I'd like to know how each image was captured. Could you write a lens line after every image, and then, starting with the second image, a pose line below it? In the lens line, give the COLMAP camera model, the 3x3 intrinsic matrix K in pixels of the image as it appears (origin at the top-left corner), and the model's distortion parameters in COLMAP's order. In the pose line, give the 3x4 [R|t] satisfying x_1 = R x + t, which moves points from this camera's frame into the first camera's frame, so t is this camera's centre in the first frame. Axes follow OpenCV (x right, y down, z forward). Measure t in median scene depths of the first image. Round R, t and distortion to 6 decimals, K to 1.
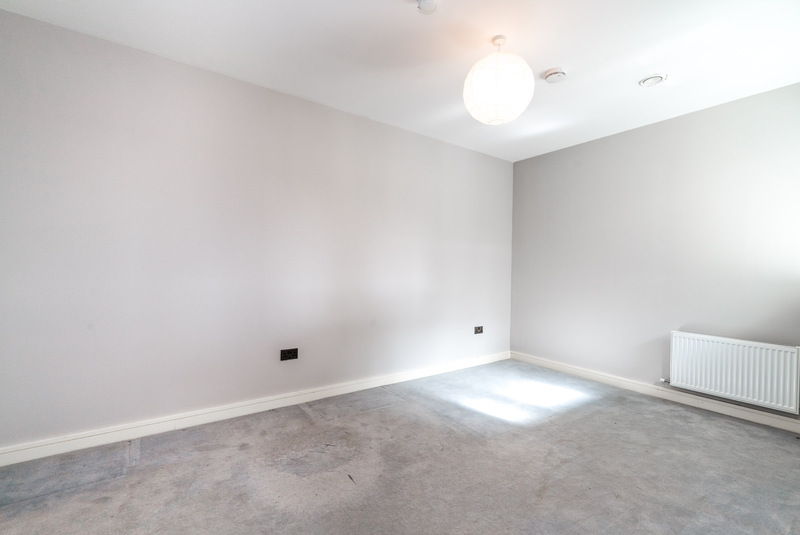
lens RADIAL K [[356.9, 0, 402.5], [0, 356.9, 268.1], [0, 0, 1]] dist [-0.003721, 0.000134]
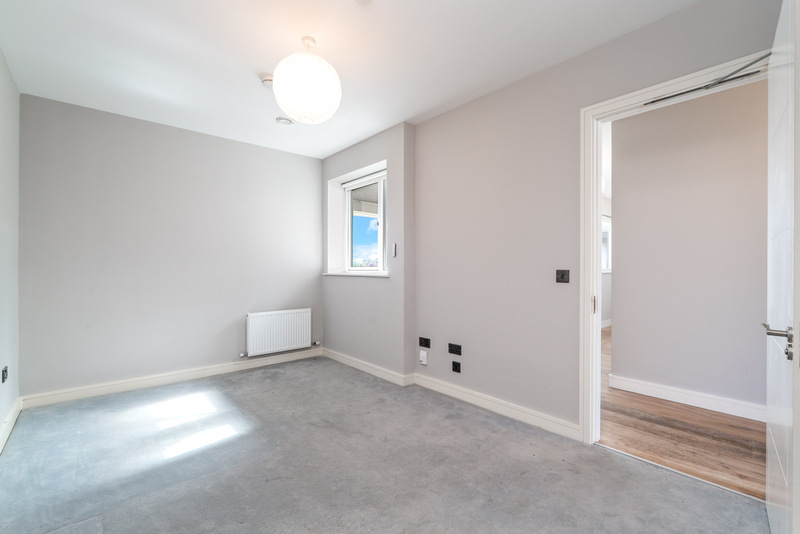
lens RADIAL K [[356.9, 0, 402.3], [0, 356.9, 265.6], [0, 0, 1]] dist [-0.003721, 0.000134]
pose [[-0.092039, -0.012543, 0.995676, -0.568345], [0.003938, 0.999908, 0.012960, -0.003385], [-0.995748, 0.005114, -0.091982, 0.615418]]
